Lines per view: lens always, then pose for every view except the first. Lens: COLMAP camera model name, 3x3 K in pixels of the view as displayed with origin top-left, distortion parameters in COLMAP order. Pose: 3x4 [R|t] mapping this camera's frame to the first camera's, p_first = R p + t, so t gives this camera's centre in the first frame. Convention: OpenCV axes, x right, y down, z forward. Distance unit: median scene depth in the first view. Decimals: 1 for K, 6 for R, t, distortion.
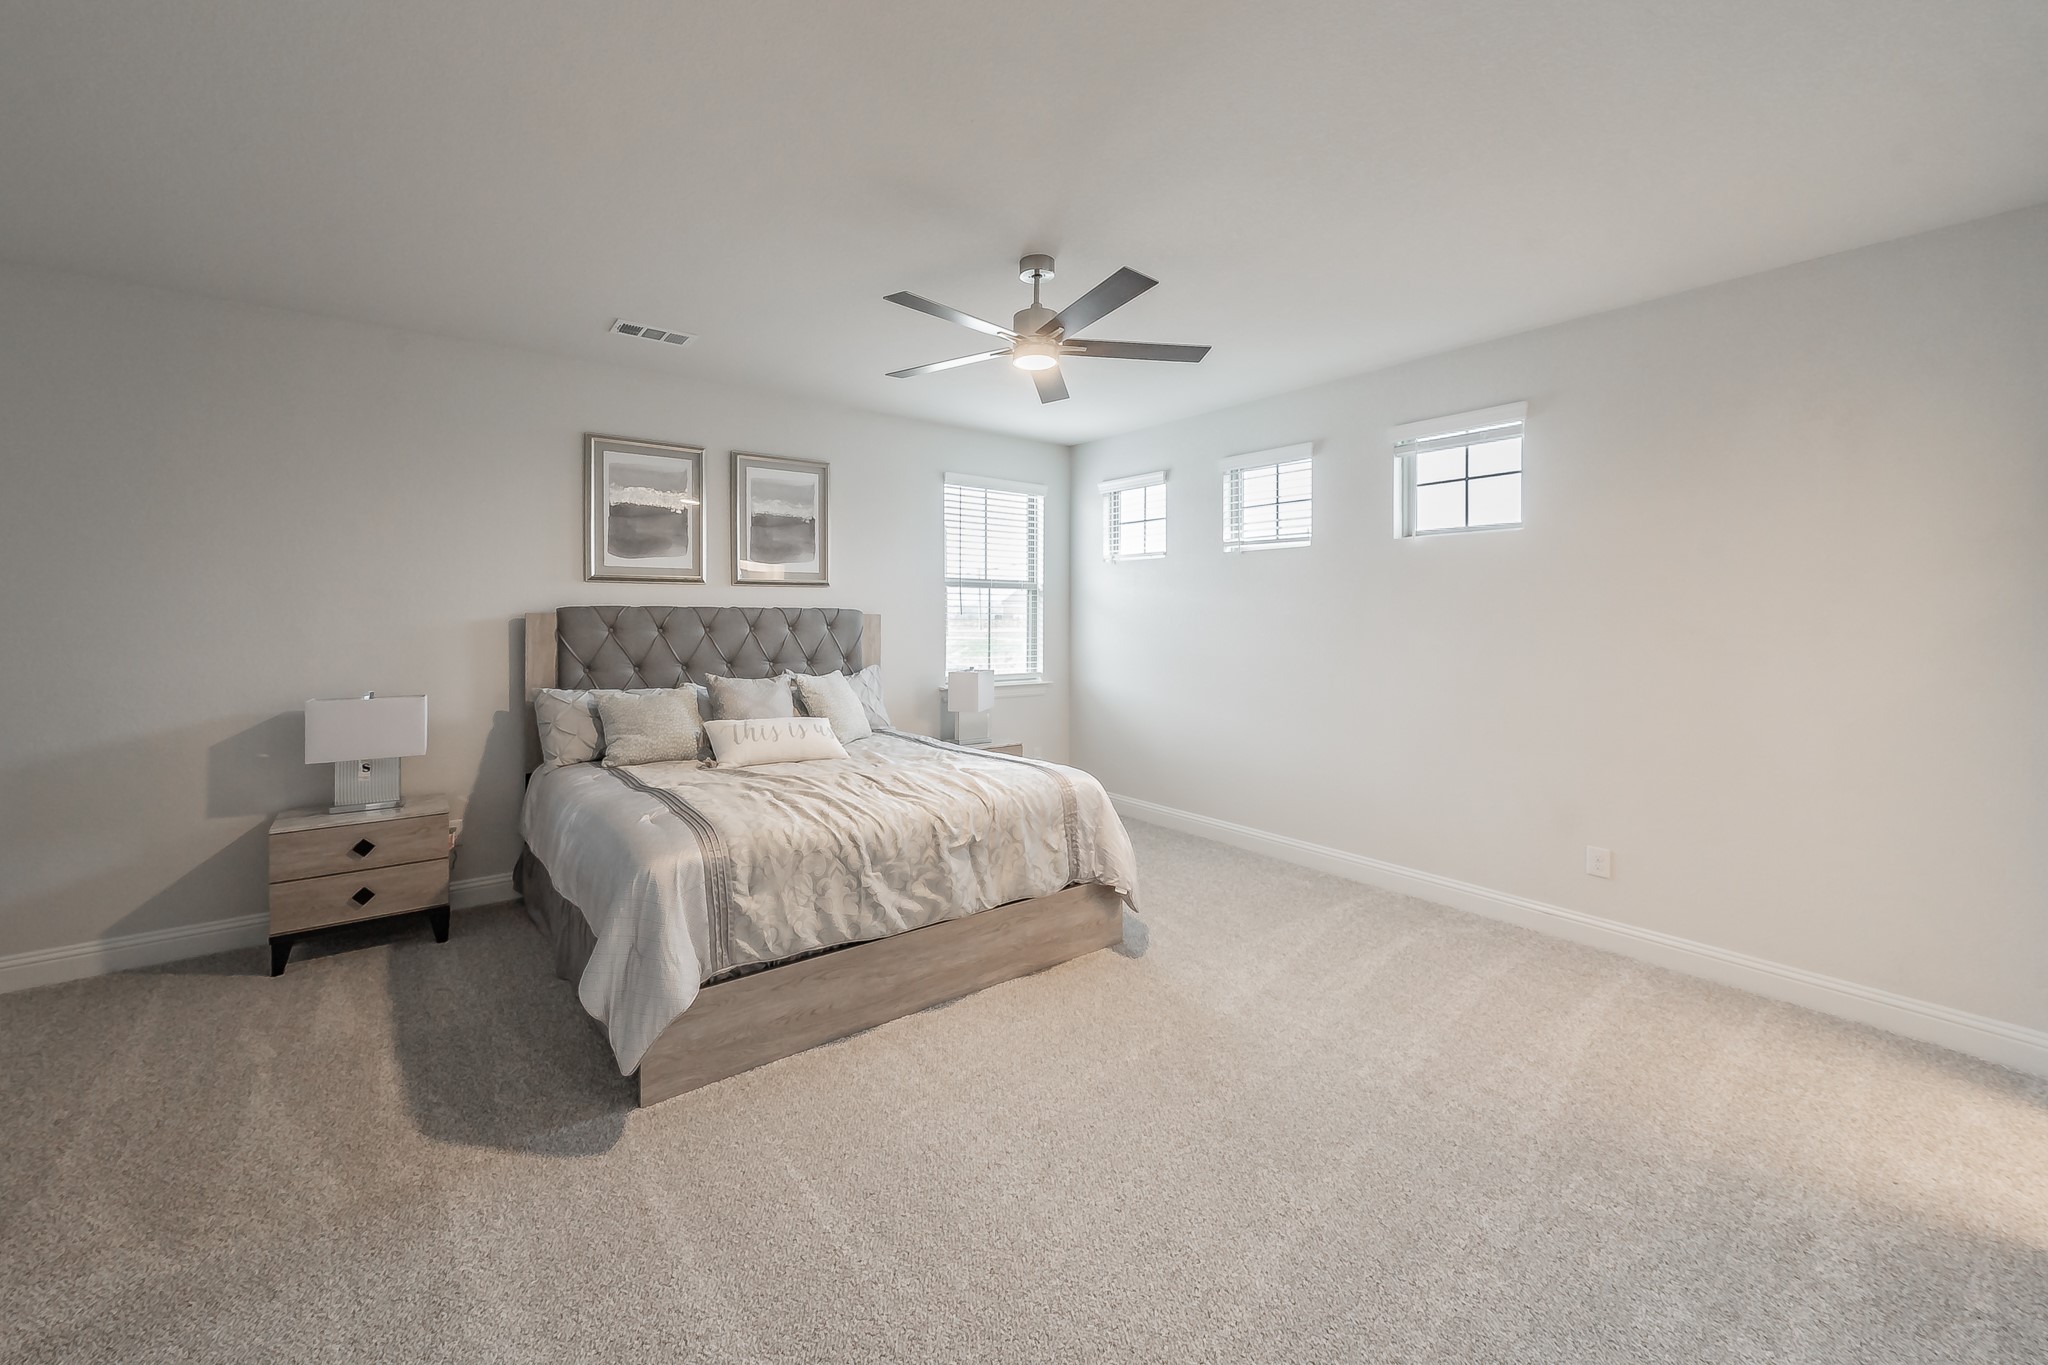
lens RADIAL K [[754.8, 0, 969.2], [0, 754.8, 662.2], [0, 0, 1]] dist [0.002713, 0.000066]
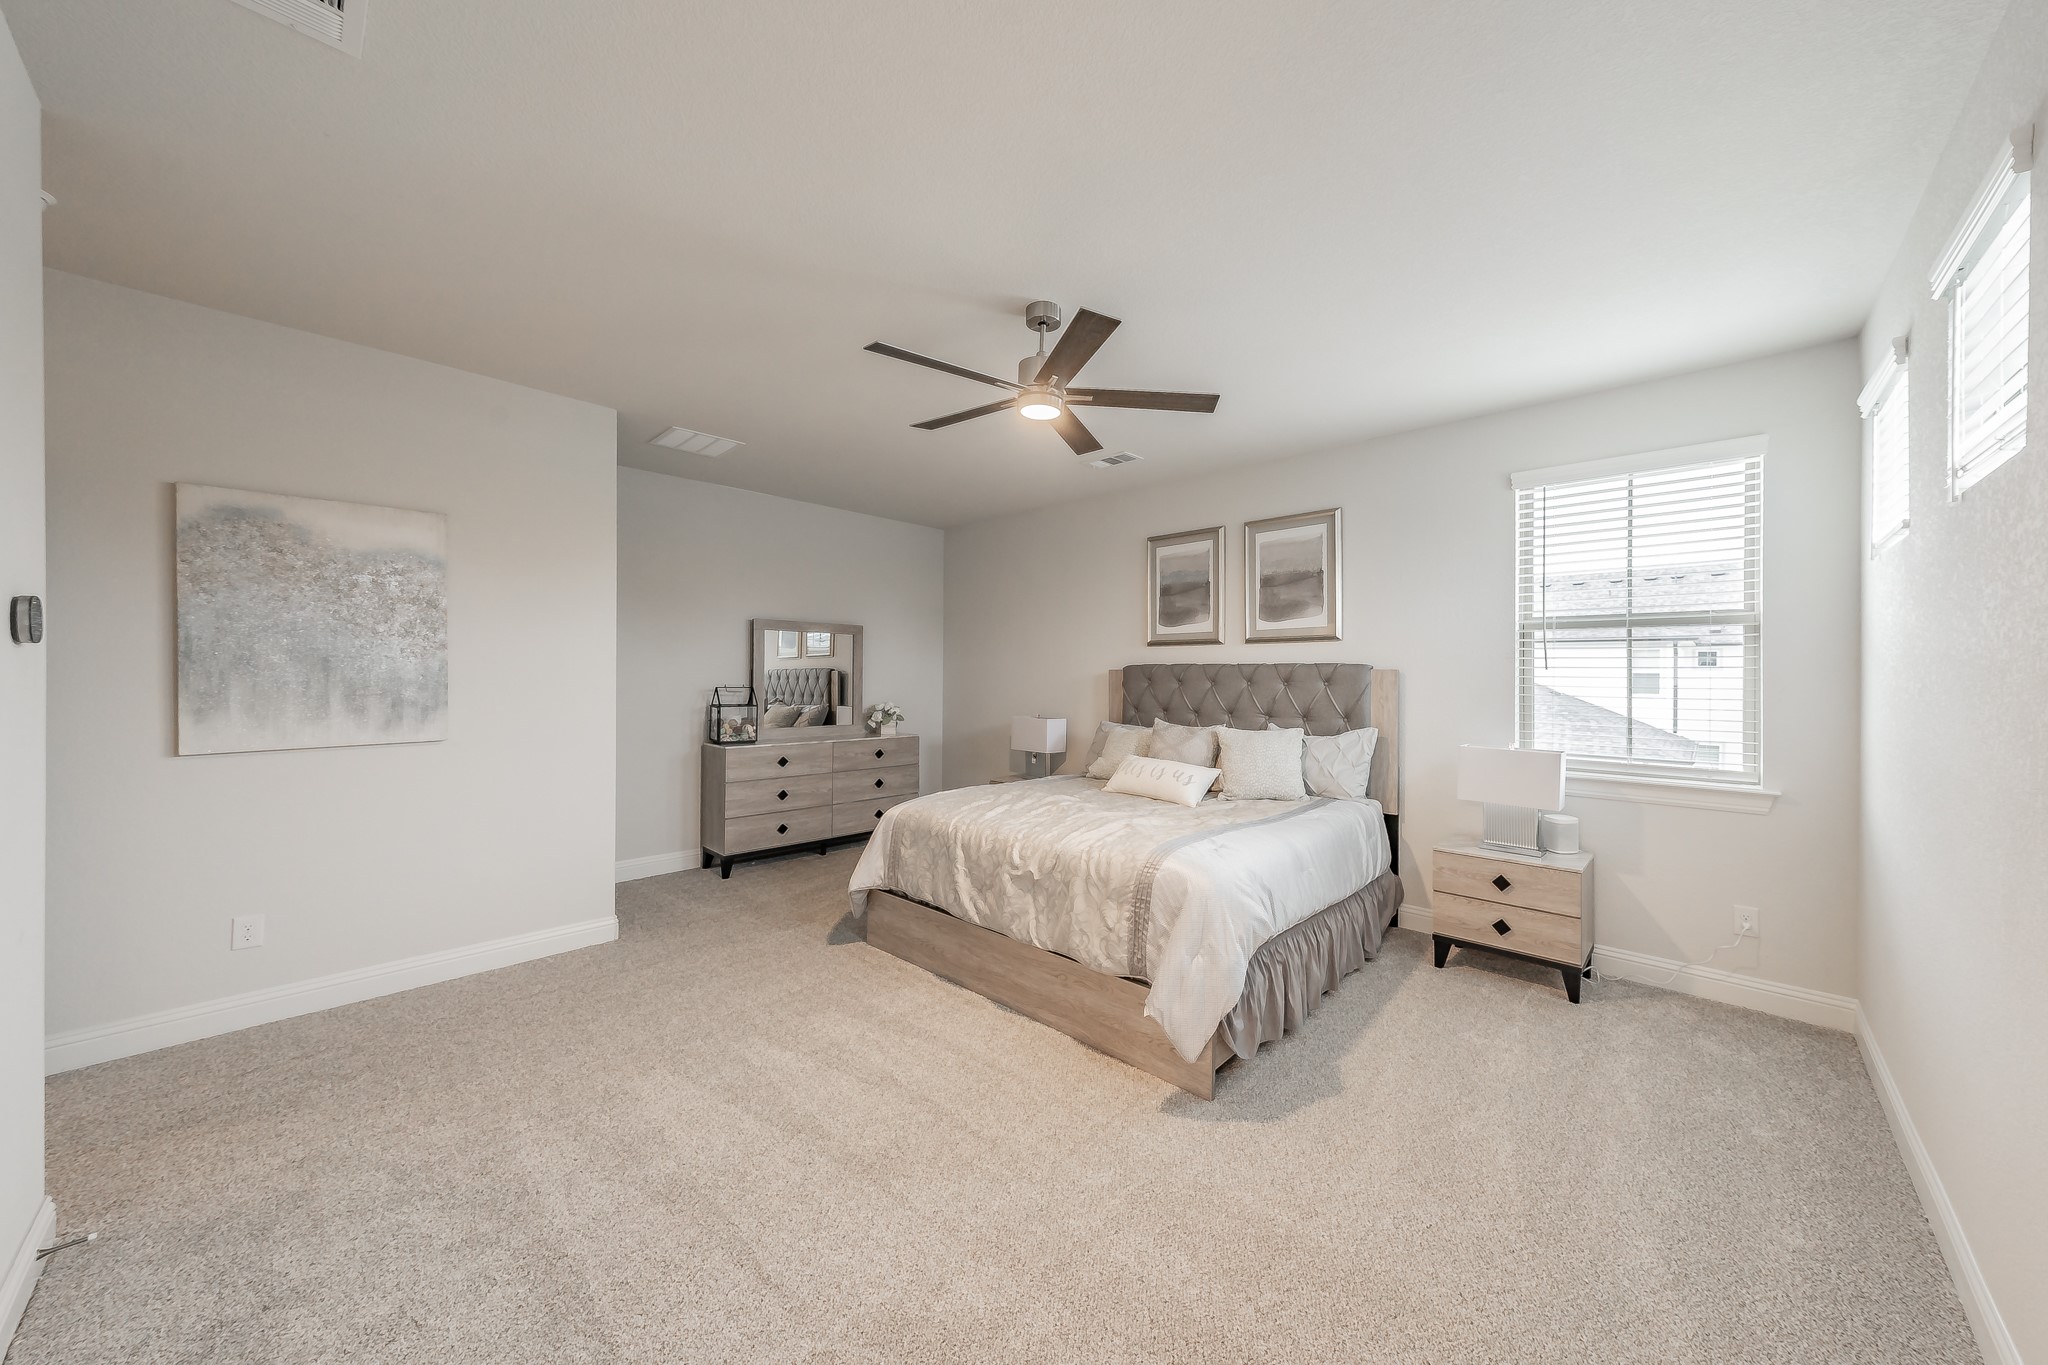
lens RADIAL K [[754.8, 0, 1040.0], [0, 754.8, 675.9], [0, 0, 1]] dist [0.002713, 0.000066]
pose [[0.189496, 0.006049, -0.981863, 0.726537], [-0.063019, 0.997994, -0.006014, -0.031706], [0.979857, 0.063015, 0.189497, 0.529869]]
